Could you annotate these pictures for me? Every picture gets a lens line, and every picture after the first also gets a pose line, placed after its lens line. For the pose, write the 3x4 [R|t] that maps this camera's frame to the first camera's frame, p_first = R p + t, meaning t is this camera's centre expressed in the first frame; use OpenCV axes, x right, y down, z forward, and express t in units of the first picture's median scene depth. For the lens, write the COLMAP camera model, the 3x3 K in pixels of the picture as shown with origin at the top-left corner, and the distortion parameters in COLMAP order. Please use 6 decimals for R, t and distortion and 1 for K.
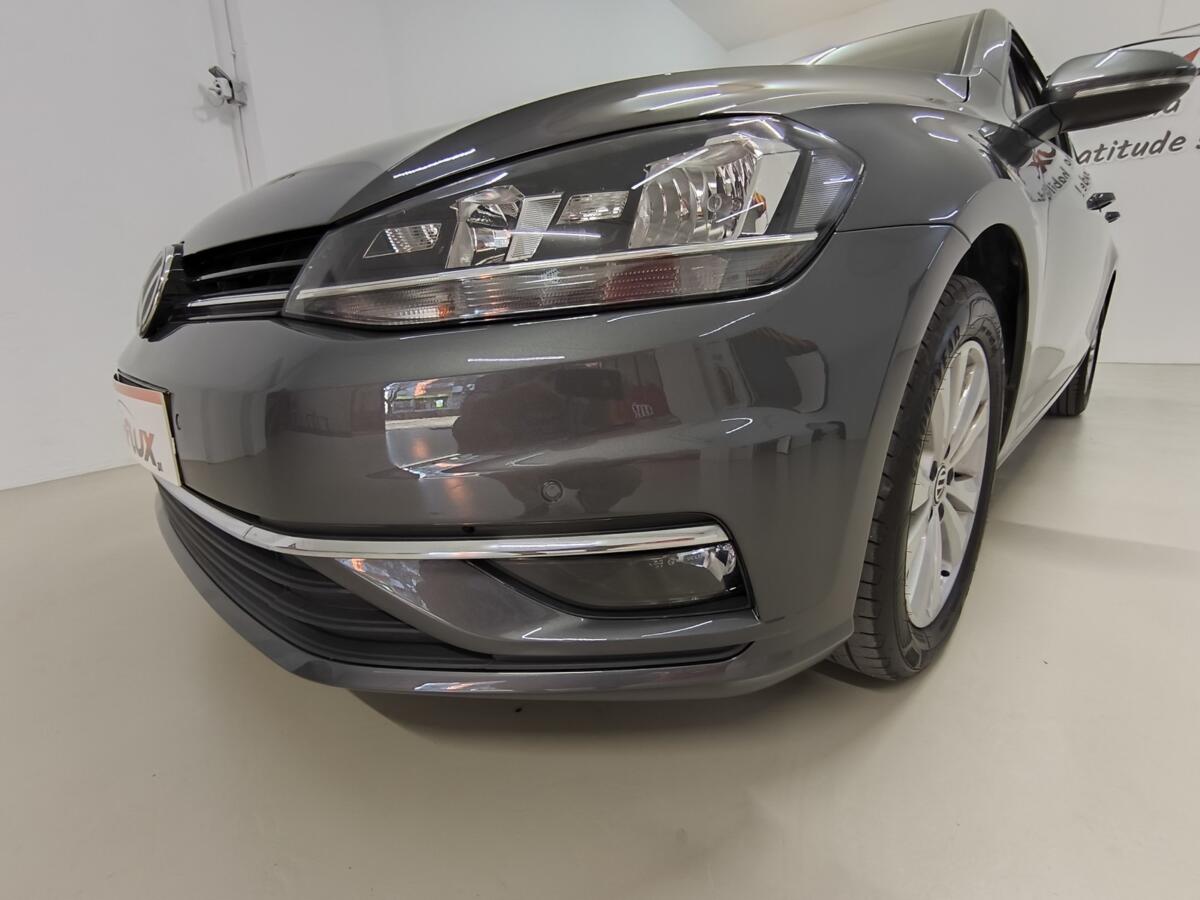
lens RADIAL K [[552.0, 0, 606.8], [0, 552.0, 456.6], [0, 0, 1]] dist [-0.019033, 0.009286]
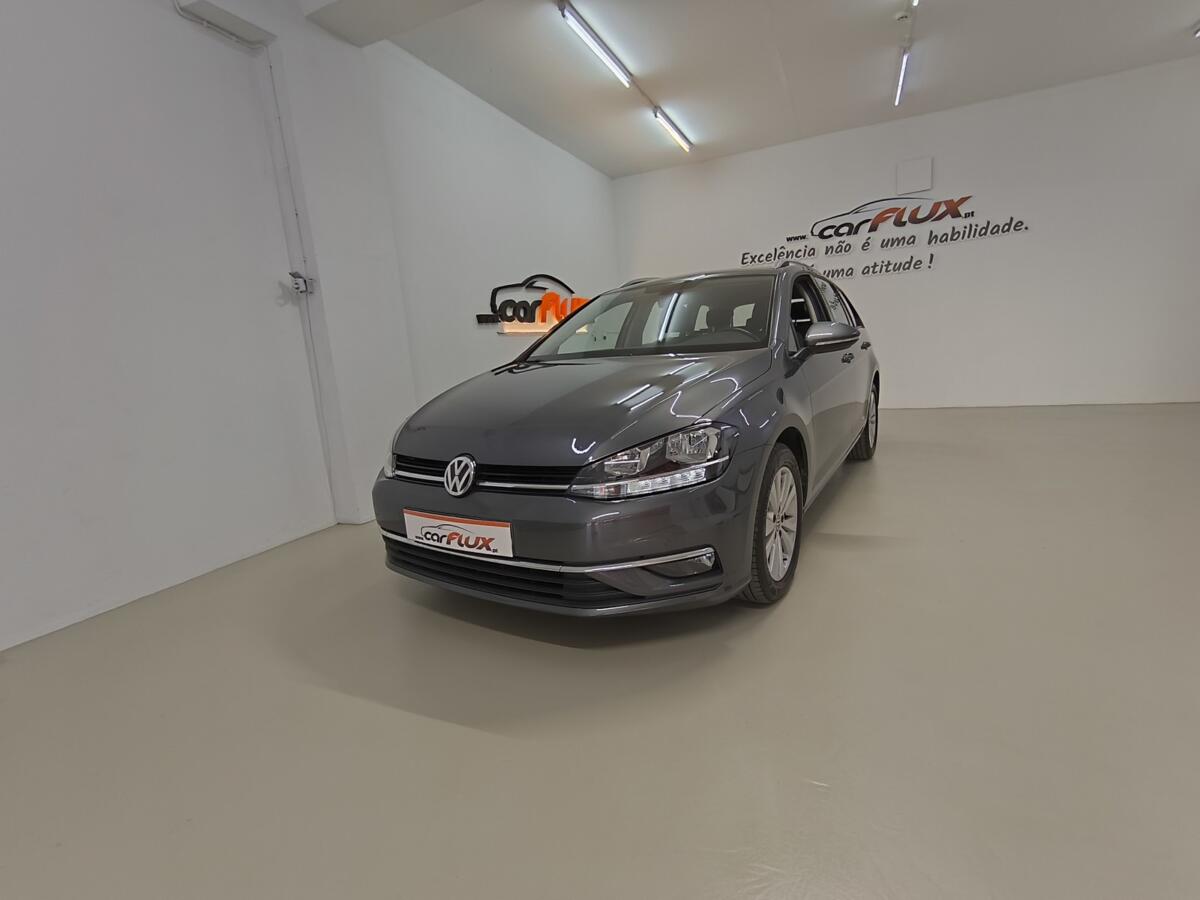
lens RADIAL K [[552.0, 0, 603.7], [0, 552.0, 460.0], [0, 0, 1]] dist [-0.019033, 0.009286]
pose [[0.978436, -0.081545, 0.189774, -0.559912], [0.094388, 0.993748, -0.059638, -0.144993], [-0.183724, 0.076264, 0.980015, -1.204225]]
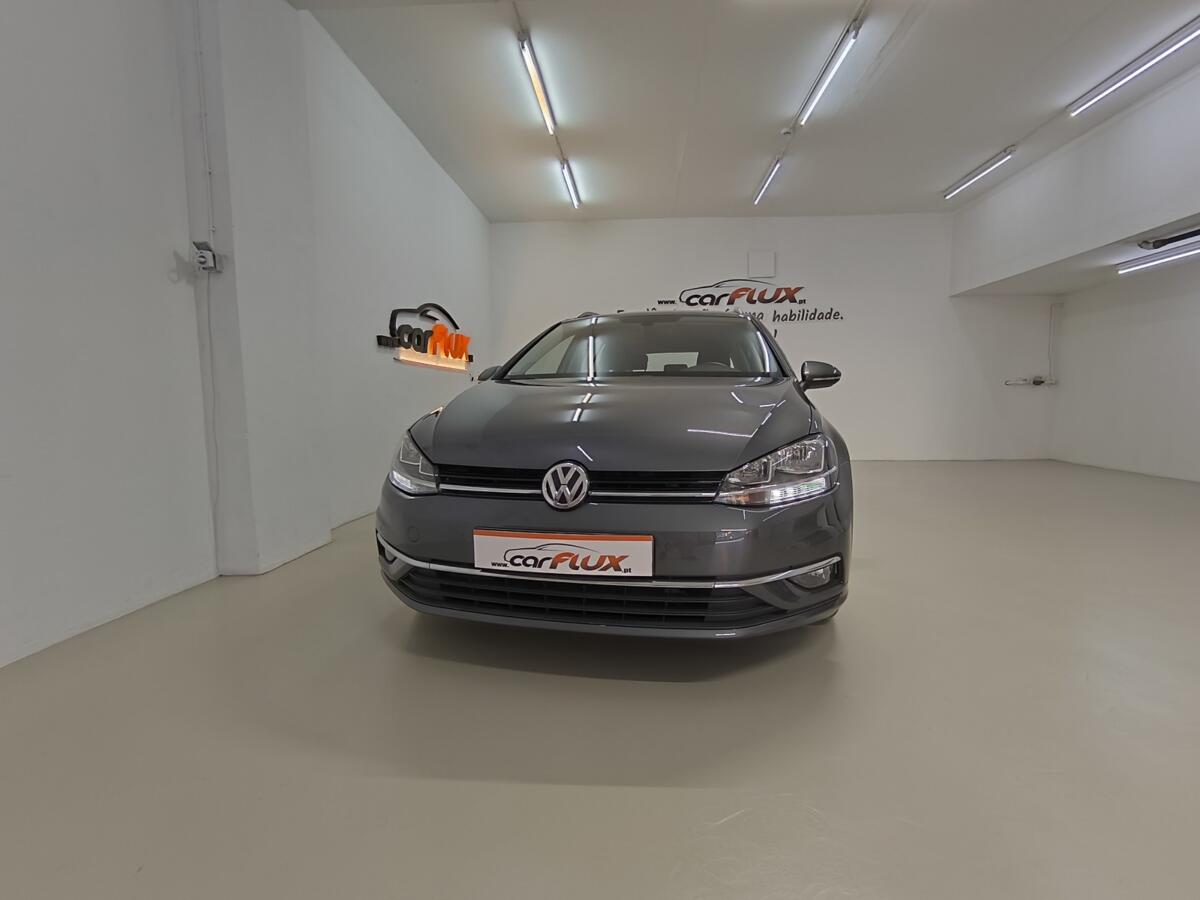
lens RADIAL K [[552.0, 0, 608.7], [0, 552.0, 454.8], [0, 0, 1]] dist [-0.019033, 0.009286]
pose [[0.843203, -0.028037, 0.536864, -1.472295], [0.118520, 0.983763, -0.134773, -0.105525], [-0.524368, 0.177270, 0.832835, -0.633800]]
